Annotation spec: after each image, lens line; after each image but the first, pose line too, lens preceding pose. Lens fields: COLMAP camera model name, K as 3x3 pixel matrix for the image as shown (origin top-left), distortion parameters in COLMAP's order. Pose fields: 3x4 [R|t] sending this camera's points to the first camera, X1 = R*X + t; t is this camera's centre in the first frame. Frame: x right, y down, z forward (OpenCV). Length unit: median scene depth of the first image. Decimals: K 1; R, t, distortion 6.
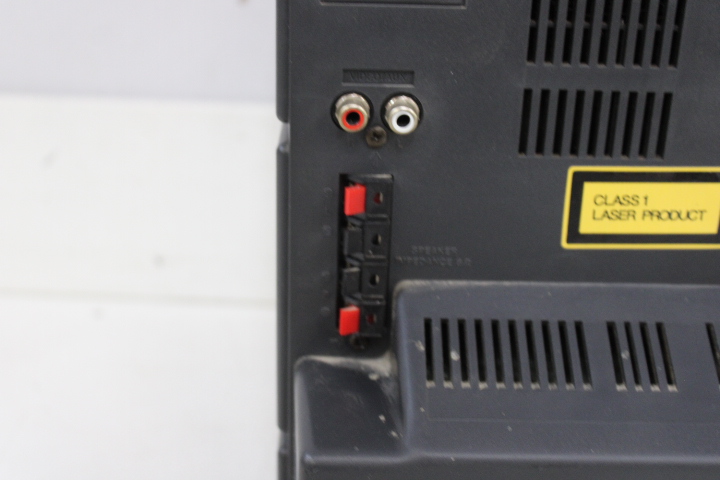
lens RADIAL K [[1127.6, 0, 362.3], [0, 1127.6, 243.6], [0, 0, 1]] dist [-0.046837, 0.000000]
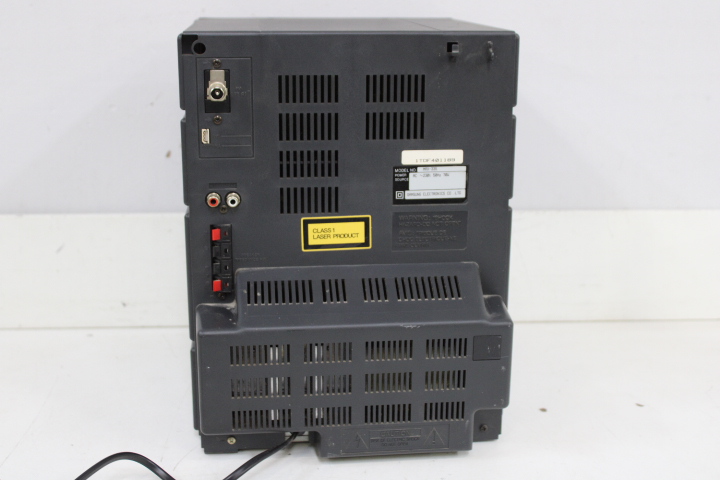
lens RADIAL K [[969.4, 0, 365.0], [0, 969.4, 229.3], [0, 0, 1]] dist [-0.057057, 0.000000]
pose [[0.994173, -0.046871, 0.097069, 0.111685], [0.059065, 0.990164, -0.126831, 0.238003], [-0.090169, 0.131825, 0.987163, -1.142484]]
